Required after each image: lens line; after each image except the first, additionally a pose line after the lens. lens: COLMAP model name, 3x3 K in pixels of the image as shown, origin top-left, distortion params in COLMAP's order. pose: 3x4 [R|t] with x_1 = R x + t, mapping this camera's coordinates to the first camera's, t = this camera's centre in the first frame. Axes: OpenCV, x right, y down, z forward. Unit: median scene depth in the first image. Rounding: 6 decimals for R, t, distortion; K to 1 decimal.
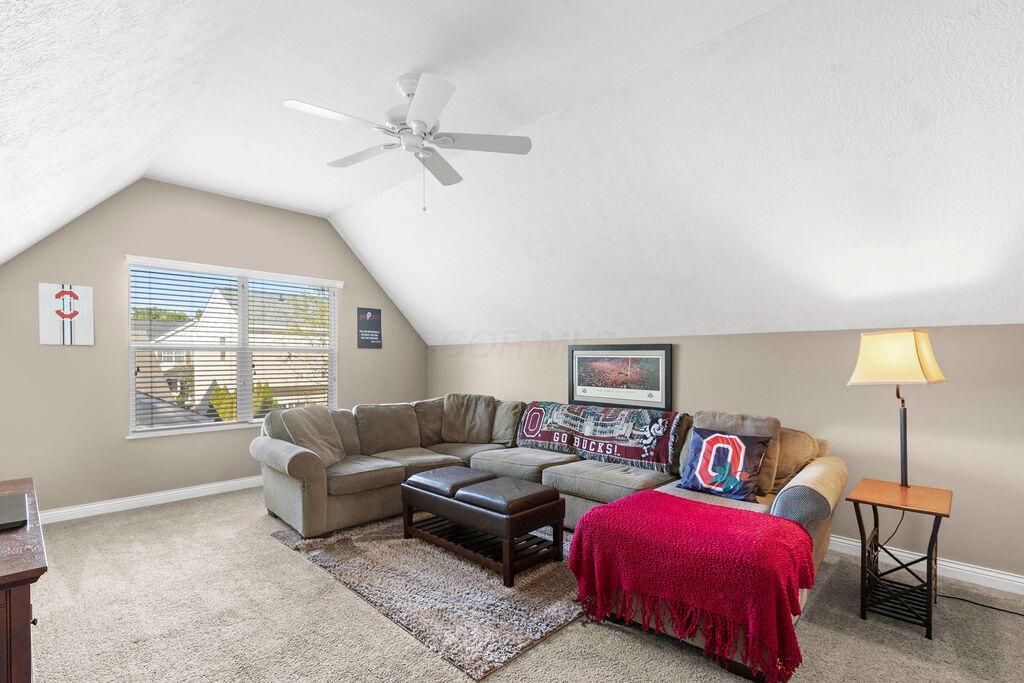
lens RADIAL K [[484.6, 0, 514.1], [0, 484.6, 359.4], [0, 0, 1]] dist [0.001565, -0.000208]
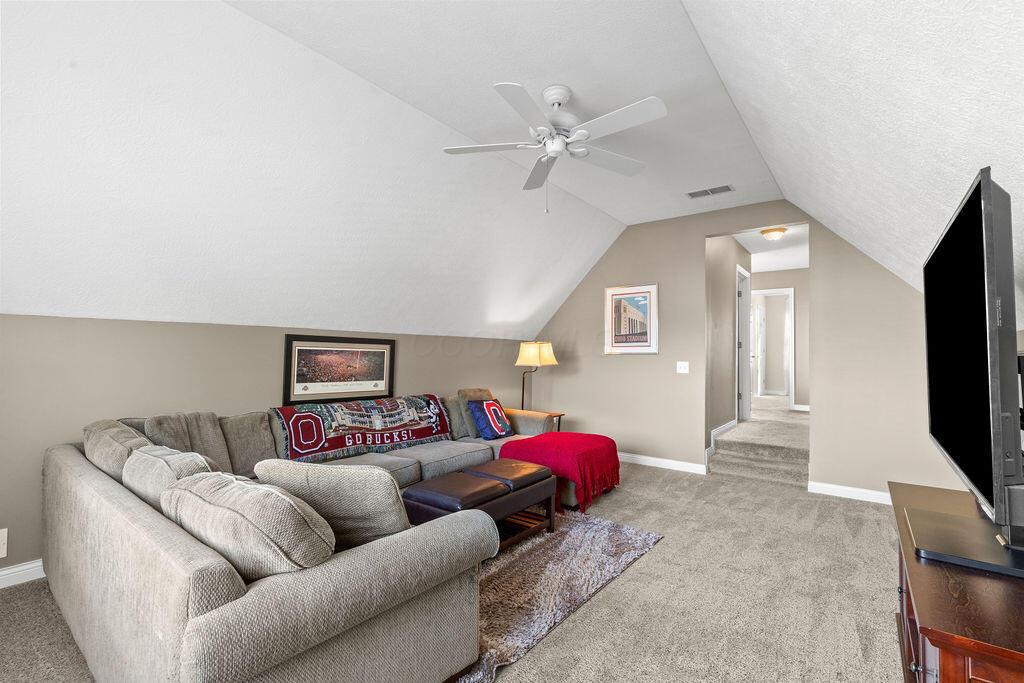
lens RADIAL K [[450.4, 0, 512.0], [0, 450.4, 341.5], [0, 0, 1]] dist [0.001190, 0.000079]
pose [[-0.111140, 0.025255, 0.993484, -0.773083], [-0.011842, 0.999572, -0.026735, -0.001553], [-0.993734, -0.014736, -0.110793, 0.804695]]
